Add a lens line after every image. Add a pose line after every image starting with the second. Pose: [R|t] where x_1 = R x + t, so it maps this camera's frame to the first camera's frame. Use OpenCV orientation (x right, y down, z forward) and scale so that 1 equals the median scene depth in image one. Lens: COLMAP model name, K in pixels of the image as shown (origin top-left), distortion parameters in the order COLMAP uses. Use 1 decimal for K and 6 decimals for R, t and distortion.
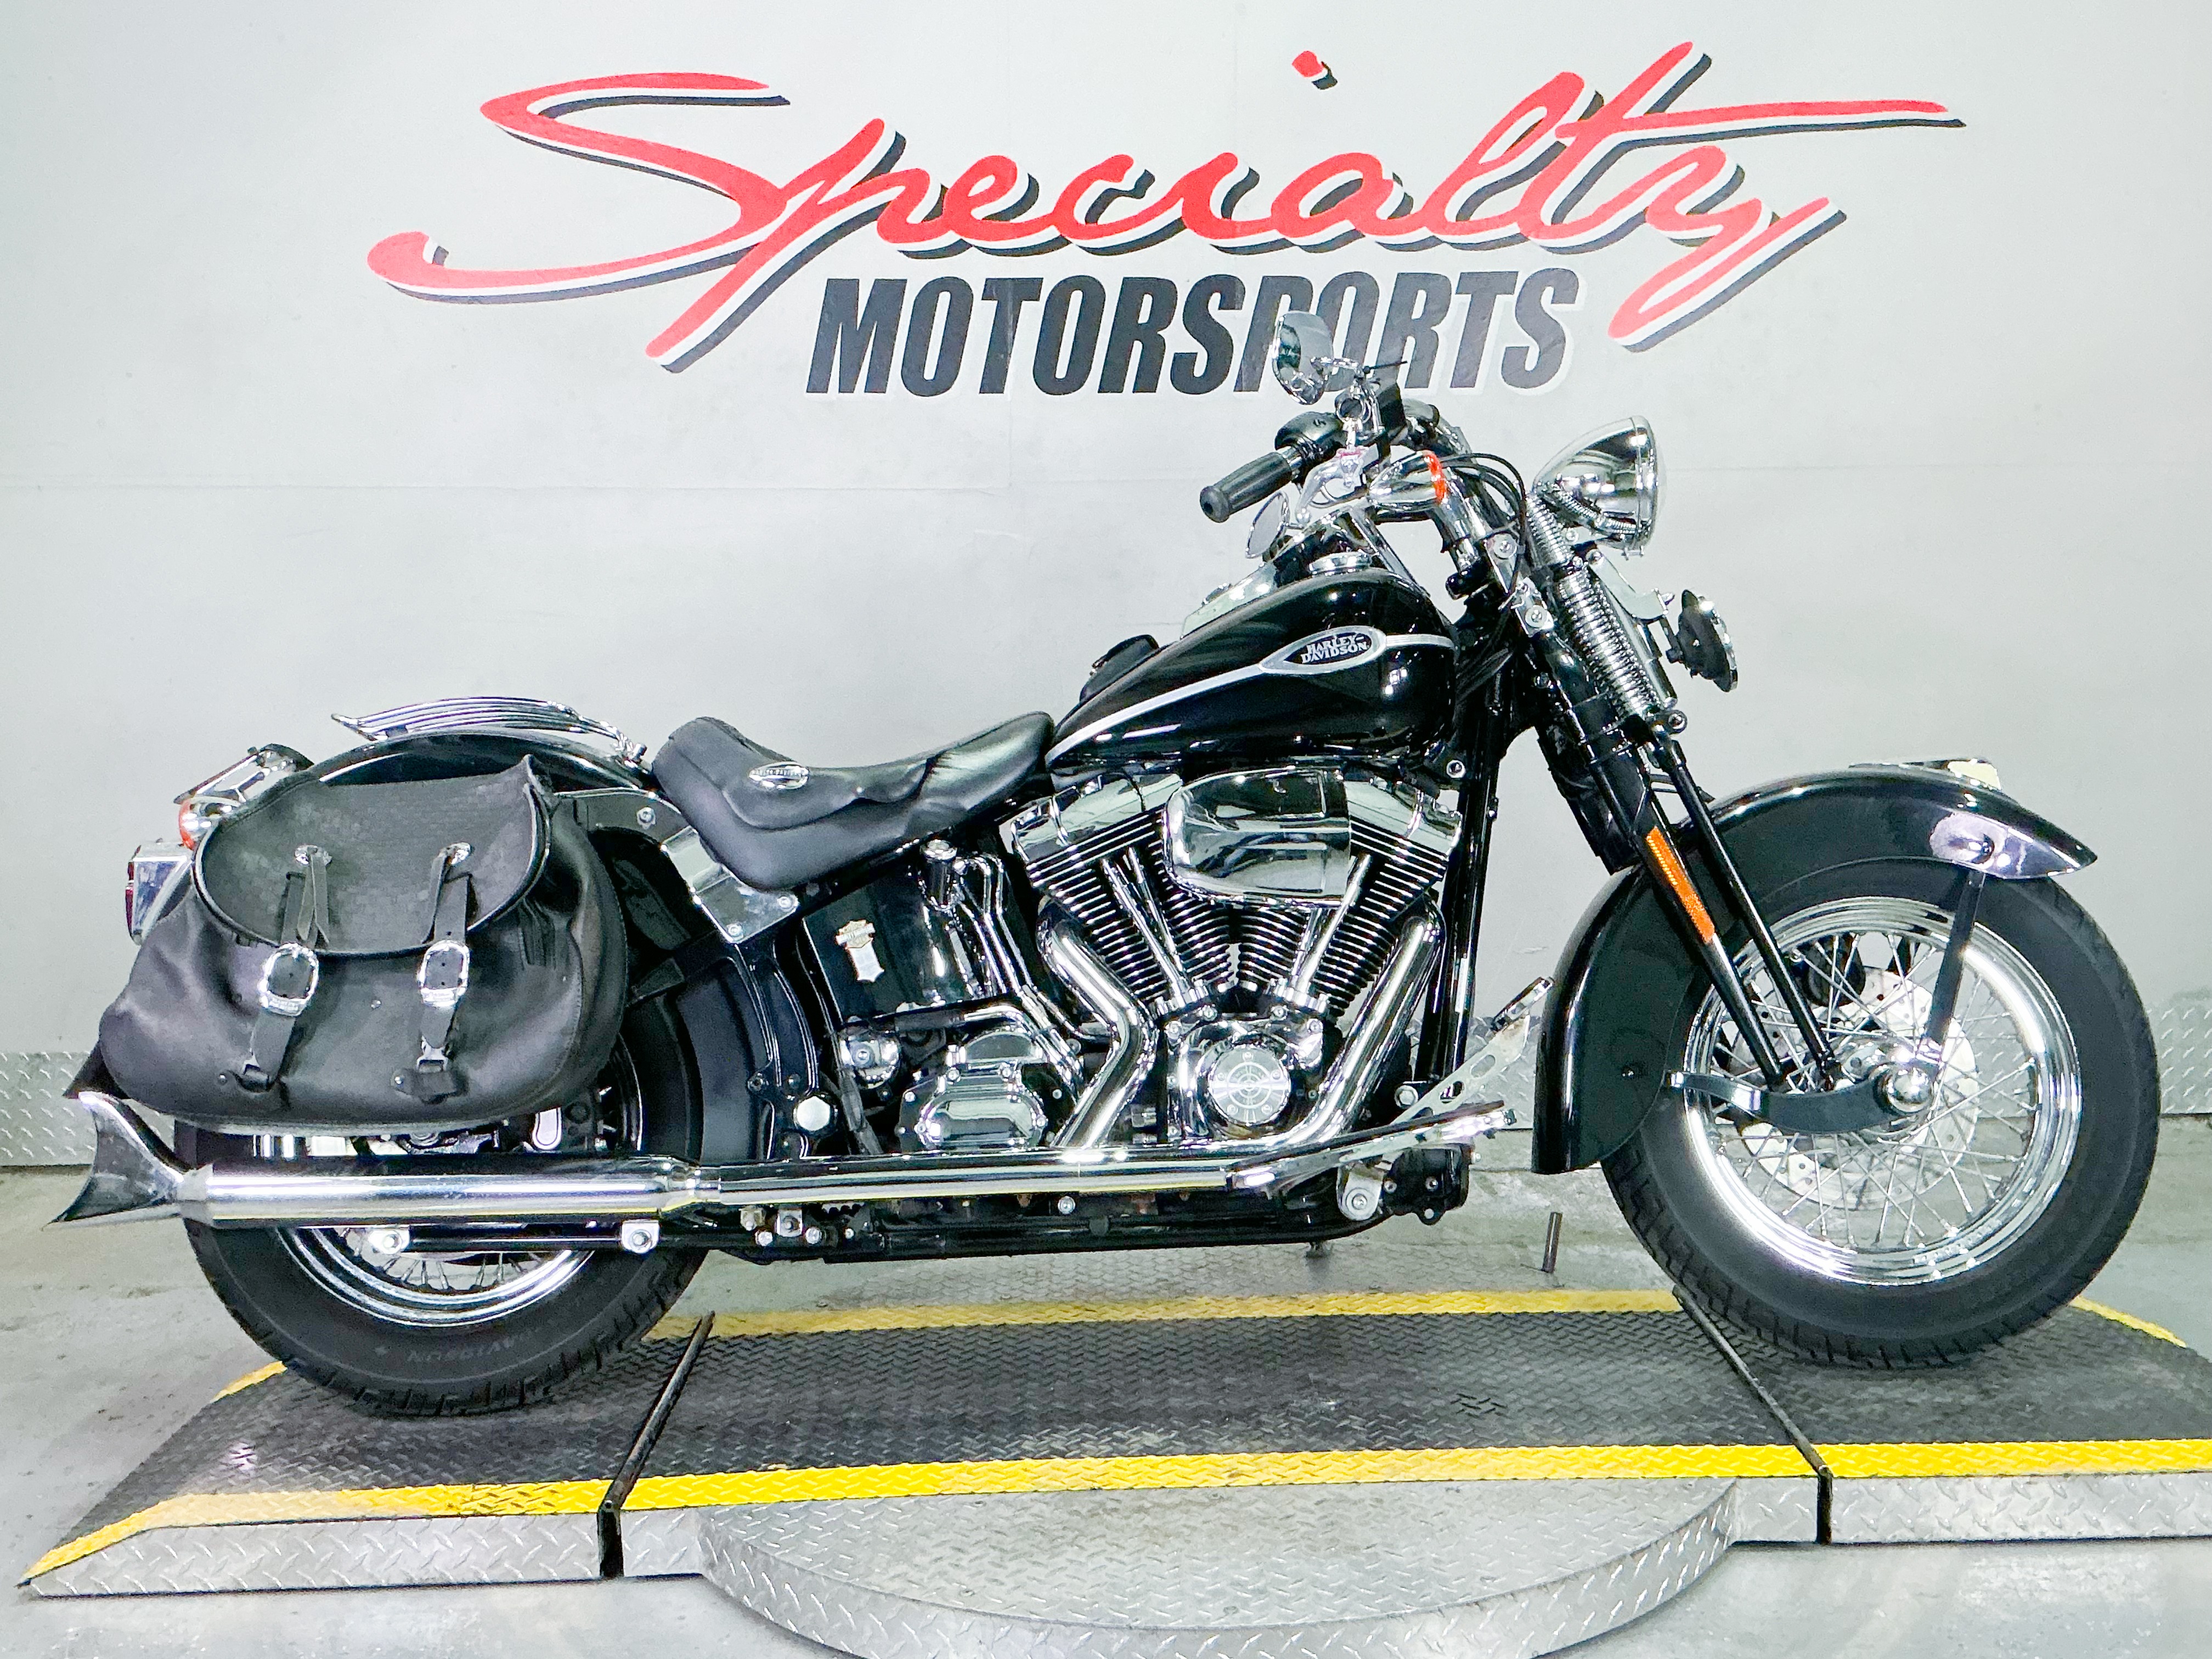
lens RADIAL K [[2271.9, 0, 1095.8], [0, 2271.9, 840.9], [0, 0, 1]] dist [0.096541, 0.000000]
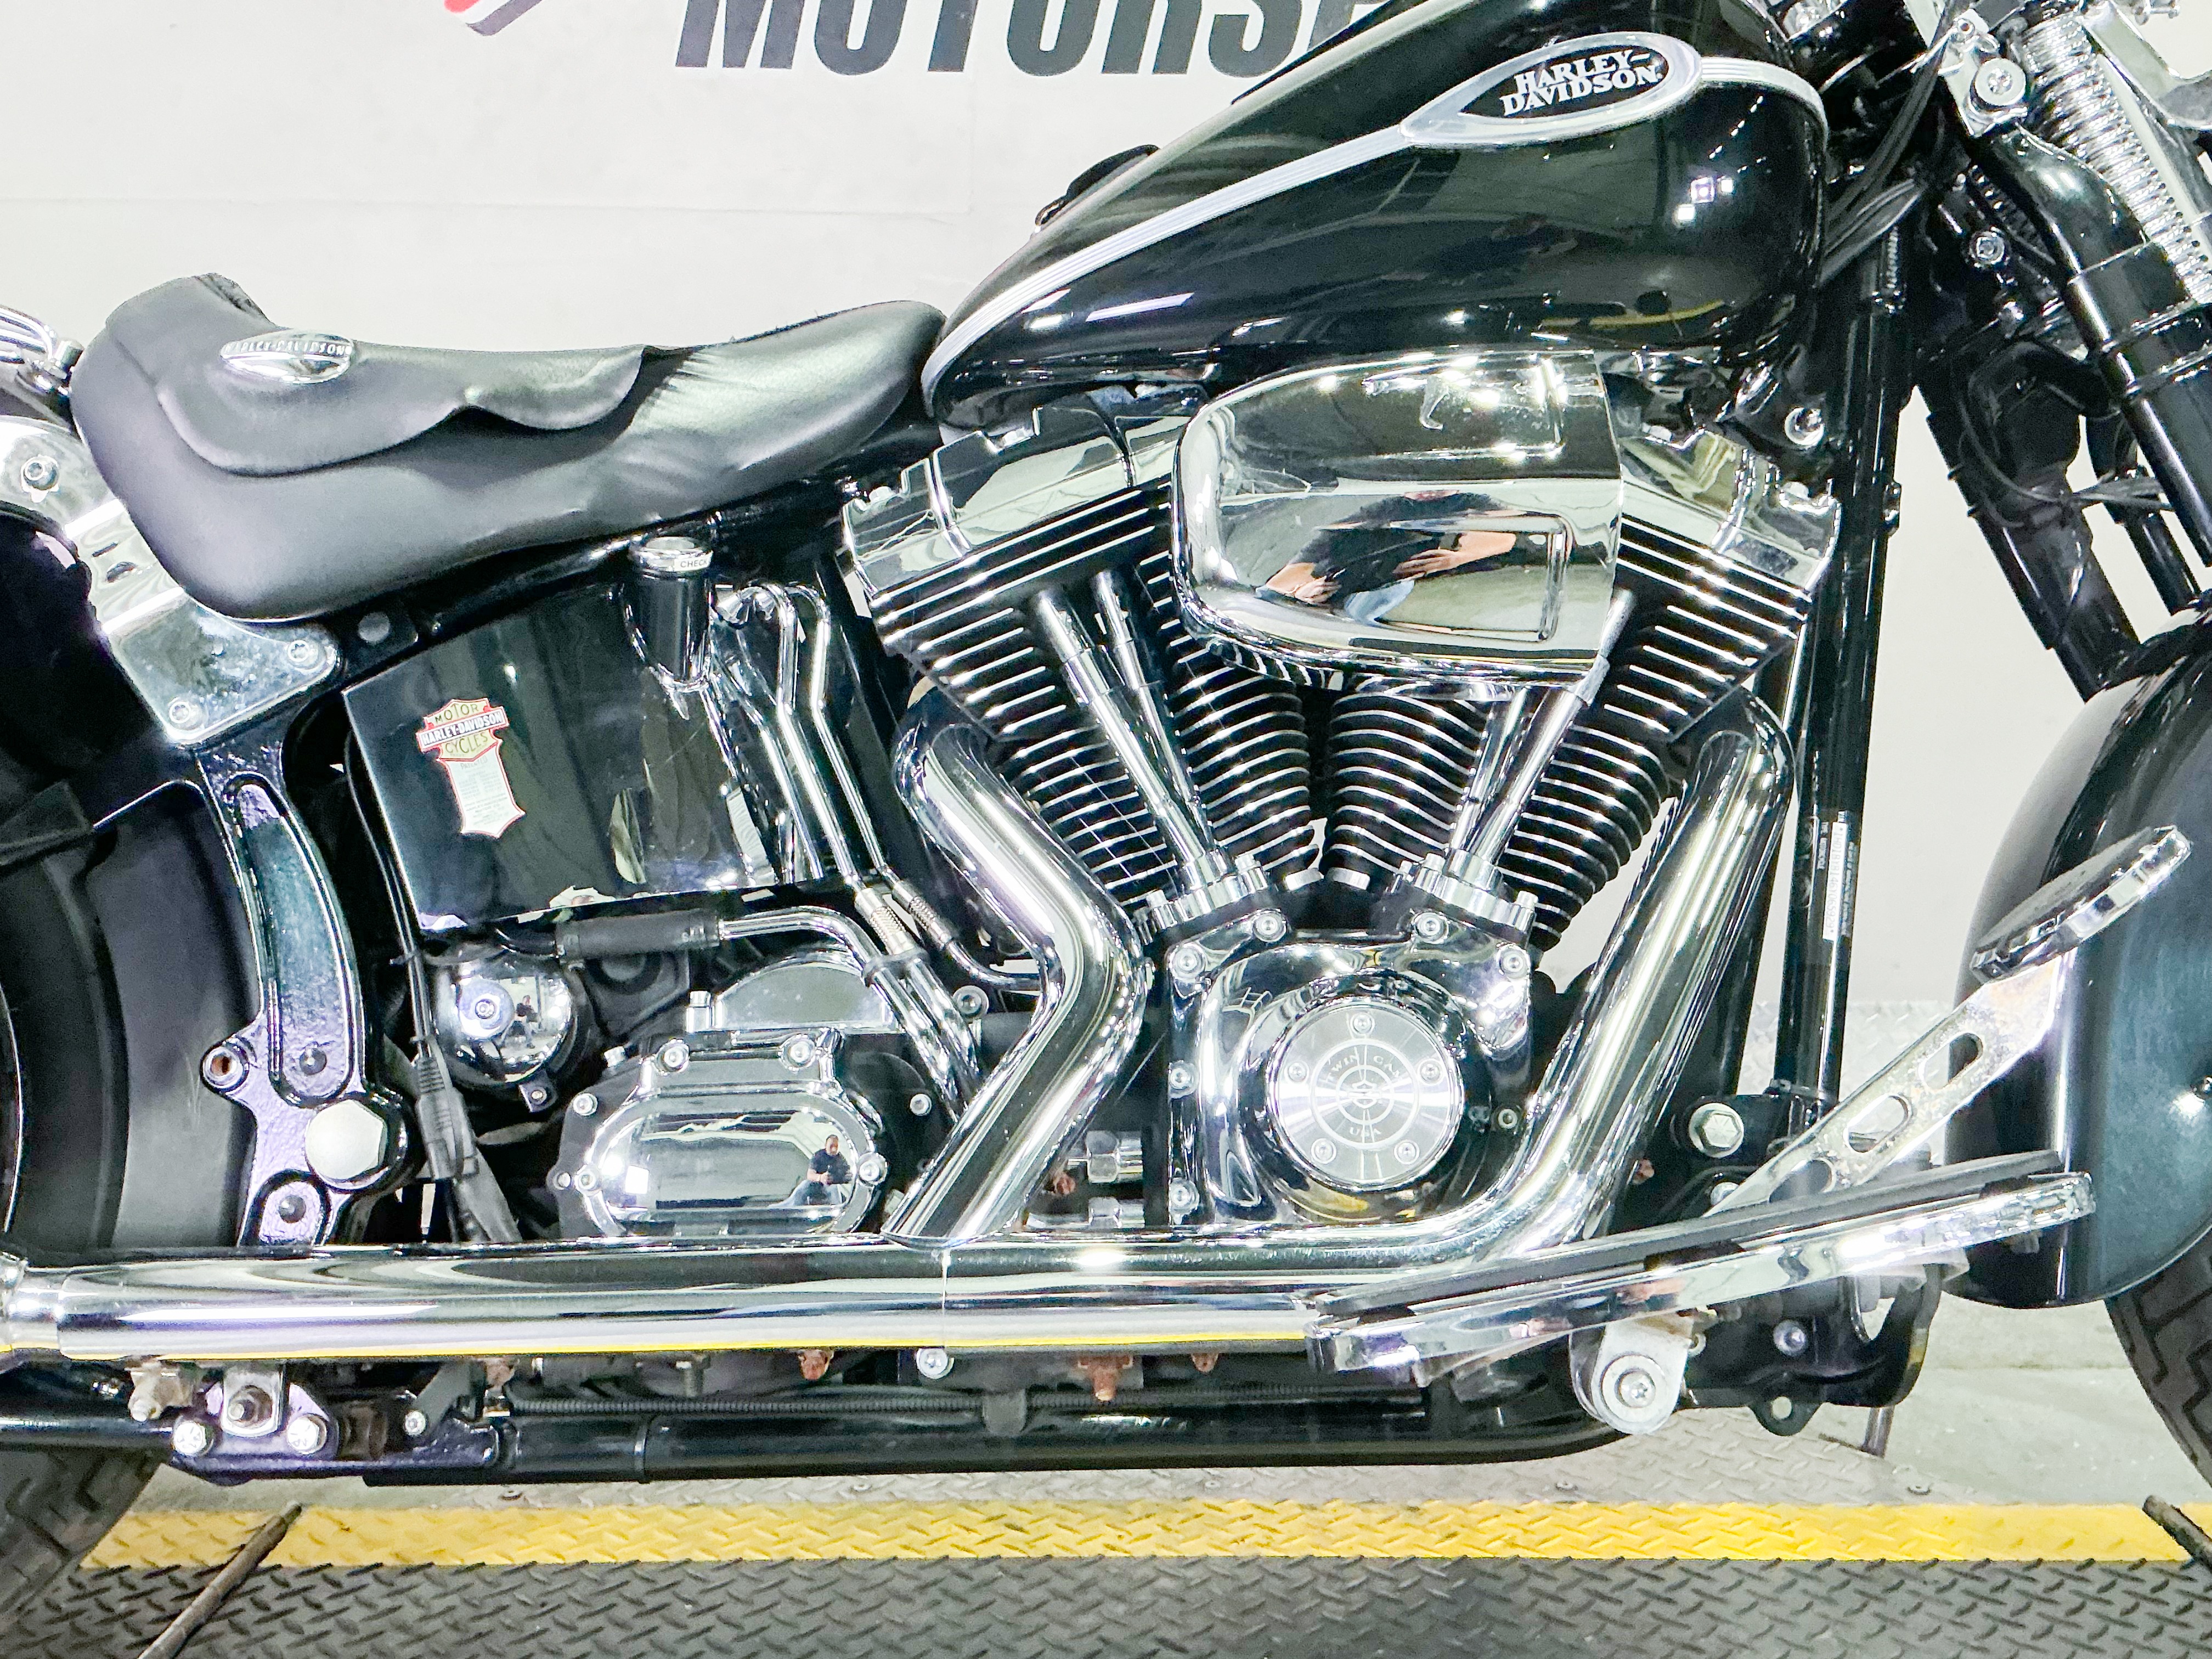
lens RADIAL K [[1969.2, 0, 1099.9], [0, 1969.2, 844.2], [0, 0, 1]] dist [0.060722, -0.031182]
pose [[0.999648, 0.019740, -0.017724, 0.023681], [-0.020073, 0.999621, -0.018839, 0.067455], [0.017346, 0.019189, 0.999665, 0.617961]]
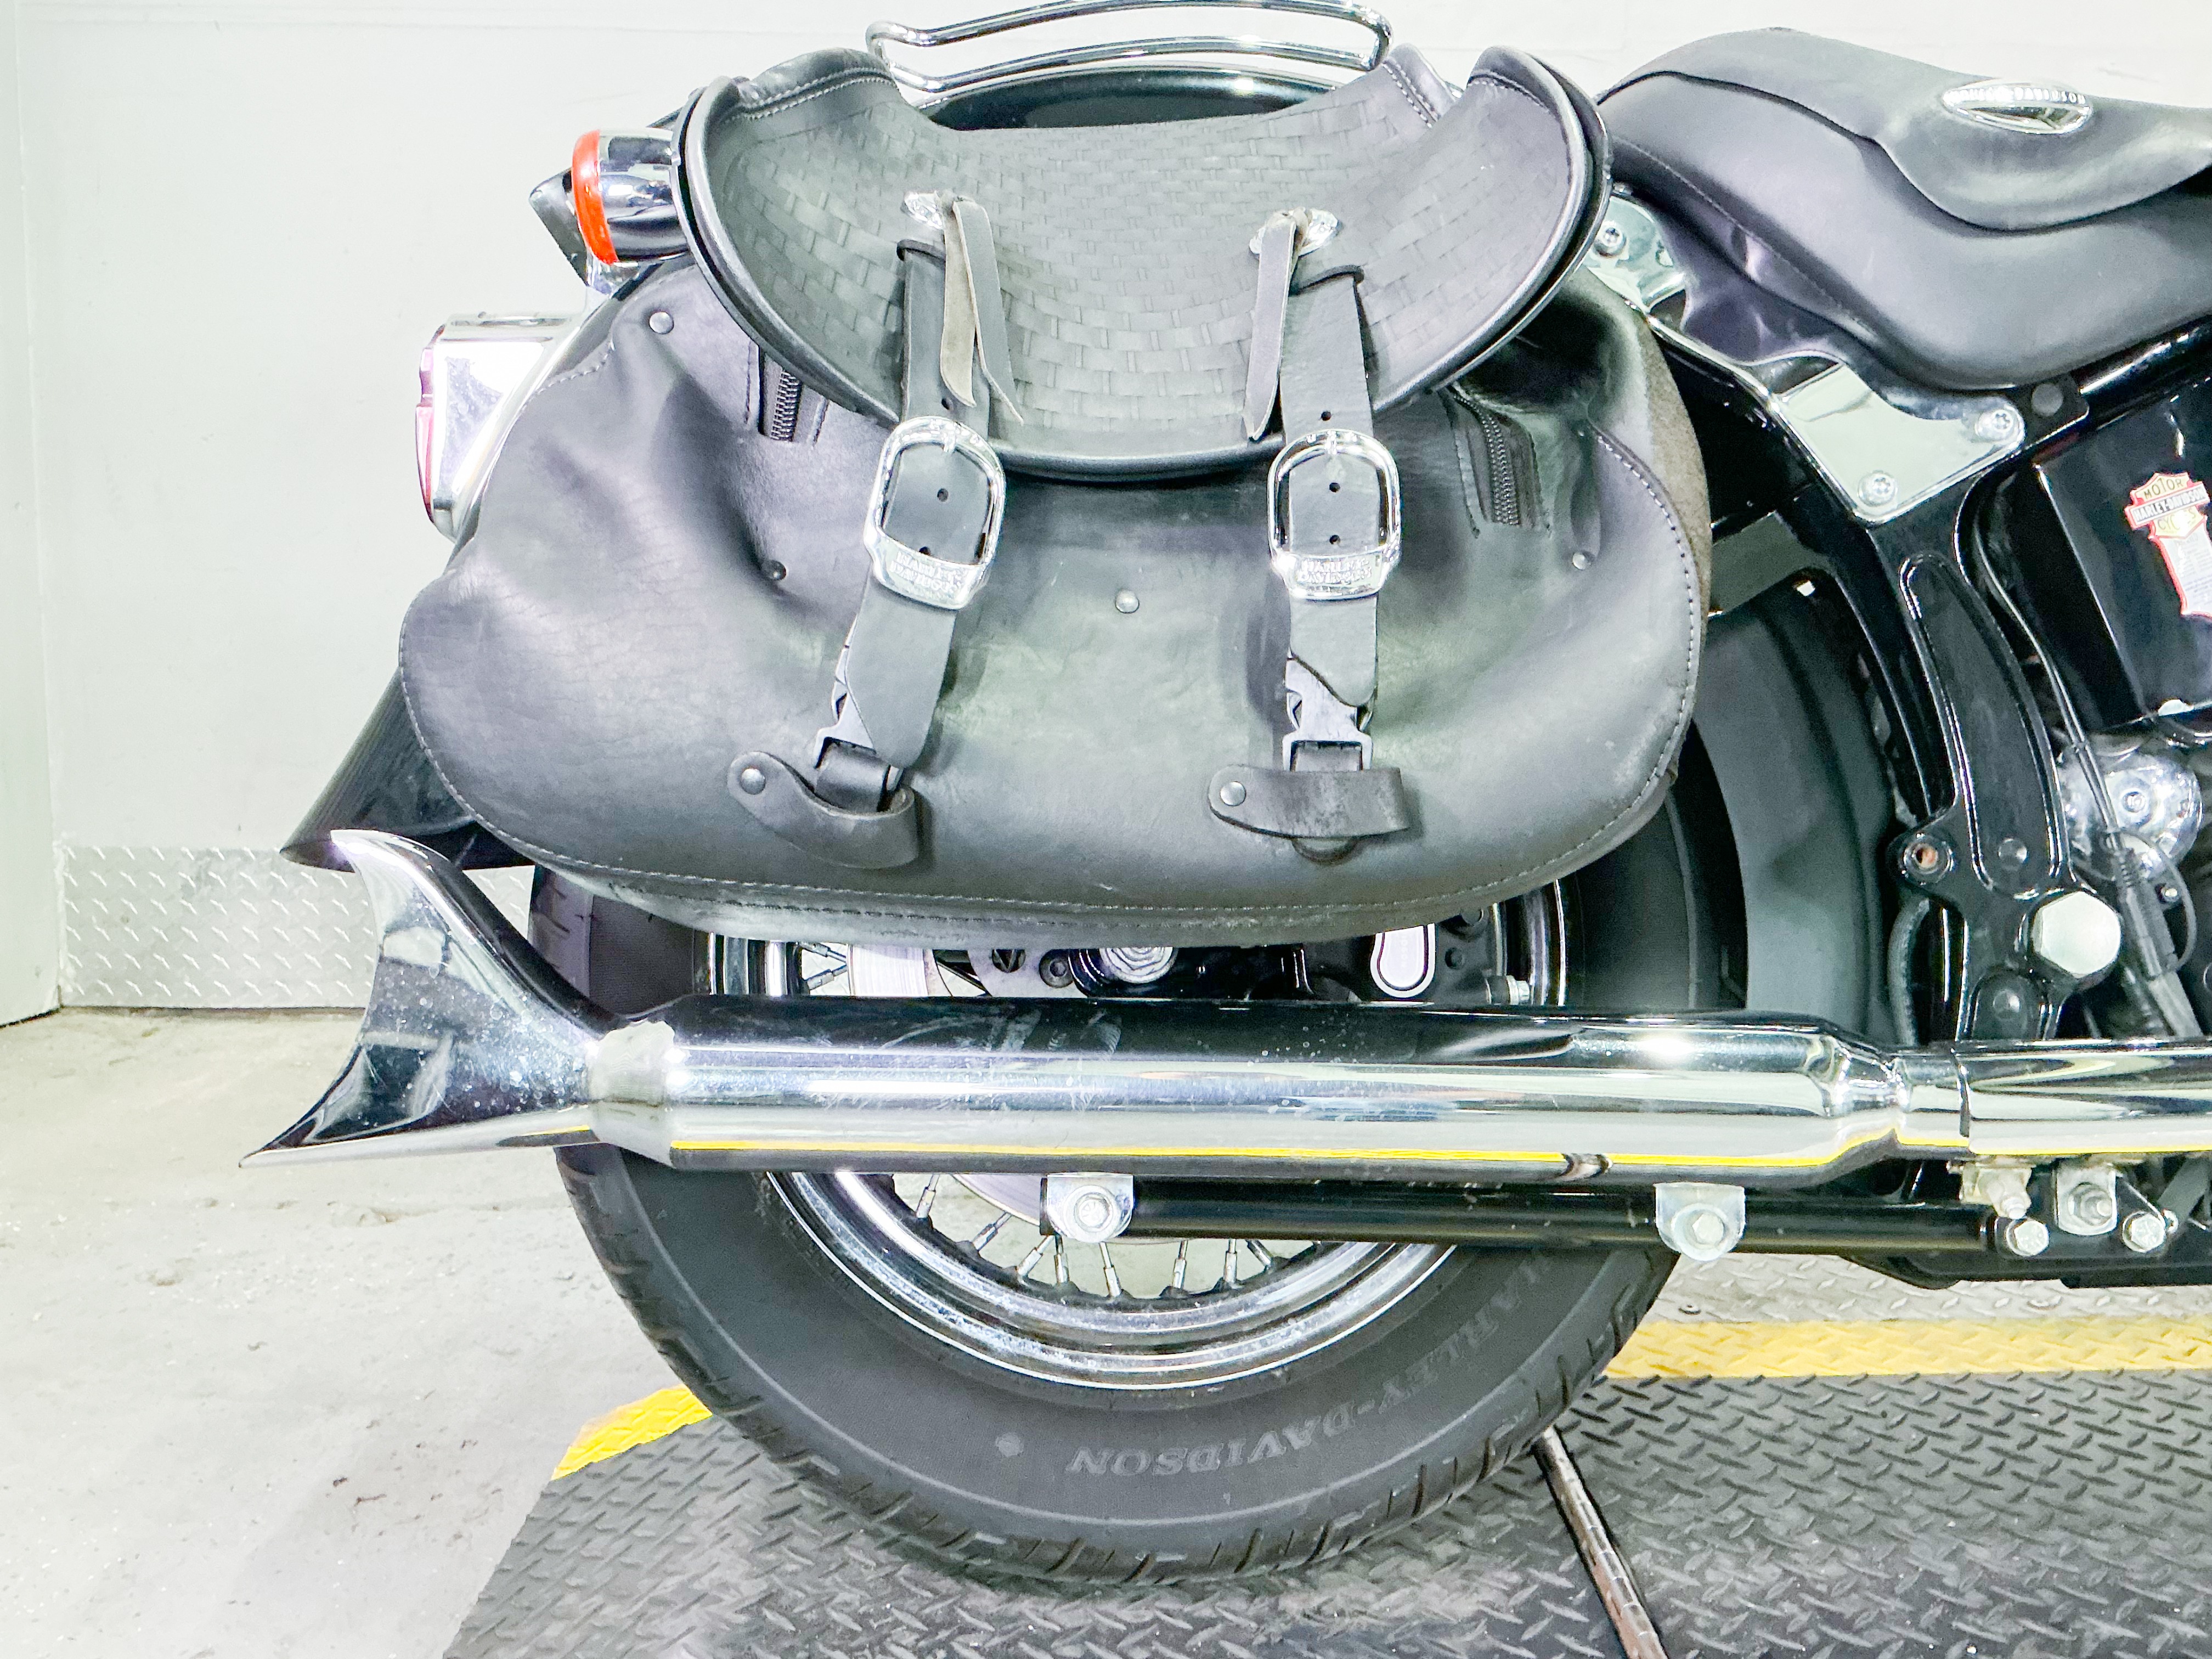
lens RADIAL K [[1930.0, 0, 1120.6], [0, 1930.0, 812.1], [0, 0, 1]] dist [0.035812, 0.004651]
pose [[0.999335, 0.025143, 0.026402, -0.302877], [-0.026148, 0.998918, 0.038462, 0.087786], [-0.025407, -0.039127, 0.998911, 0.642142]]
